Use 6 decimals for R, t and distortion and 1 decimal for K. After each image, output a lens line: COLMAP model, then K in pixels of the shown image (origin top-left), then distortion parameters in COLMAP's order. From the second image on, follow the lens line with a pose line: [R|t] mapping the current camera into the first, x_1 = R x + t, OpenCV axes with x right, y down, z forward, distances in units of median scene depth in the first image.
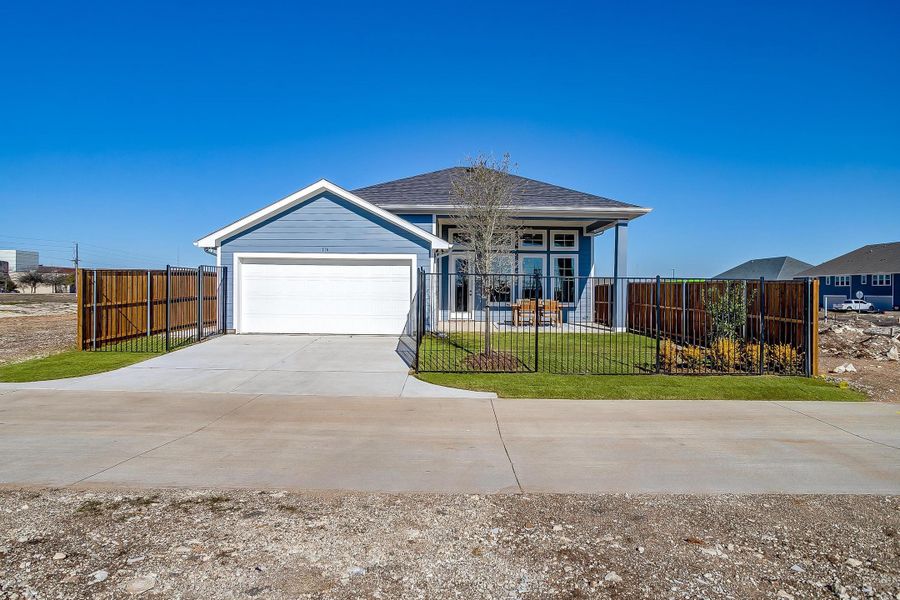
lens RADIAL K [[456.3, 0, 444.2], [0, 456.3, 297.7], [0, 0, 1]] dist [-0.059650, 0.035519]
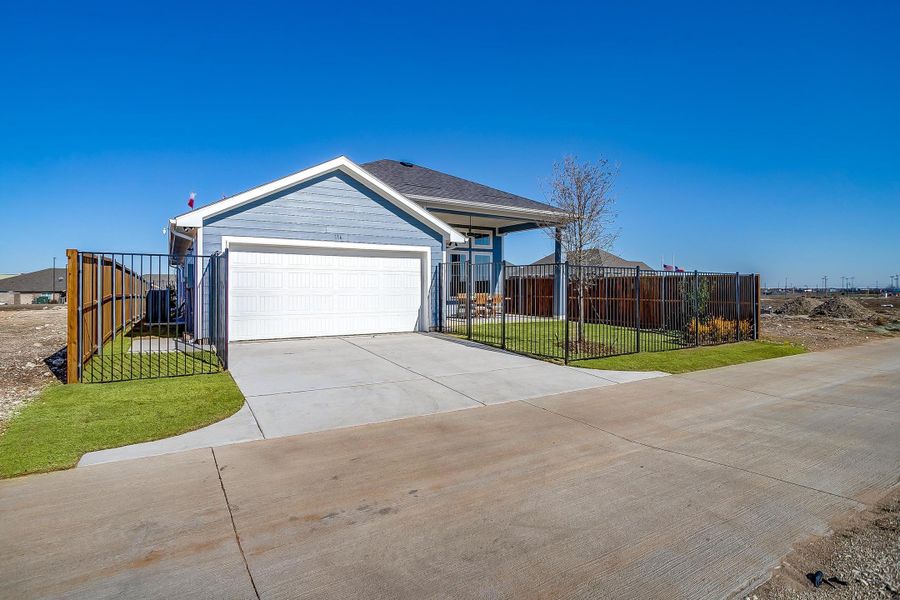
lens RADIAL K [[446.7, 0, 425.6], [0, 446.7, 297.1], [0, 0, 1]] dist [-0.001226, -0.000429]
pose [[0.868286, -0.020961, 0.495621, -0.538985], [0.019753, 0.999775, 0.007677, 0.003159], [-0.495670, 0.003124, 0.868505, 0.185591]]
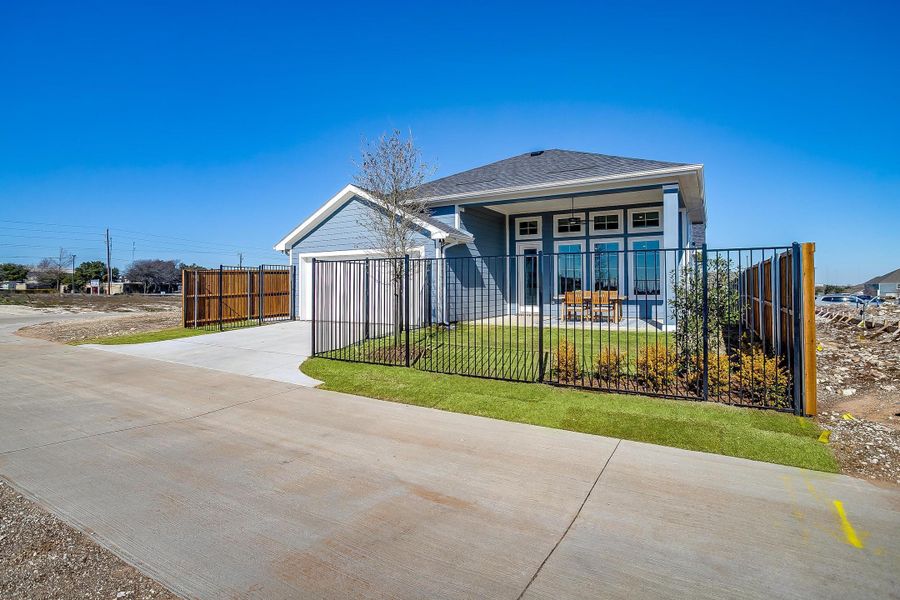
lens RADIAL K [[430.3, 0, 445.4], [0, 430.3, 297.6], [0, 0, 1]] dist [-0.050964, 0.027753]
pose [[0.865514, -0.000083, -0.500884, 0.465614], [0.002925, 0.999984, 0.004889, 0.014585], [0.500876, -0.005697, 0.865500, 0.201355]]
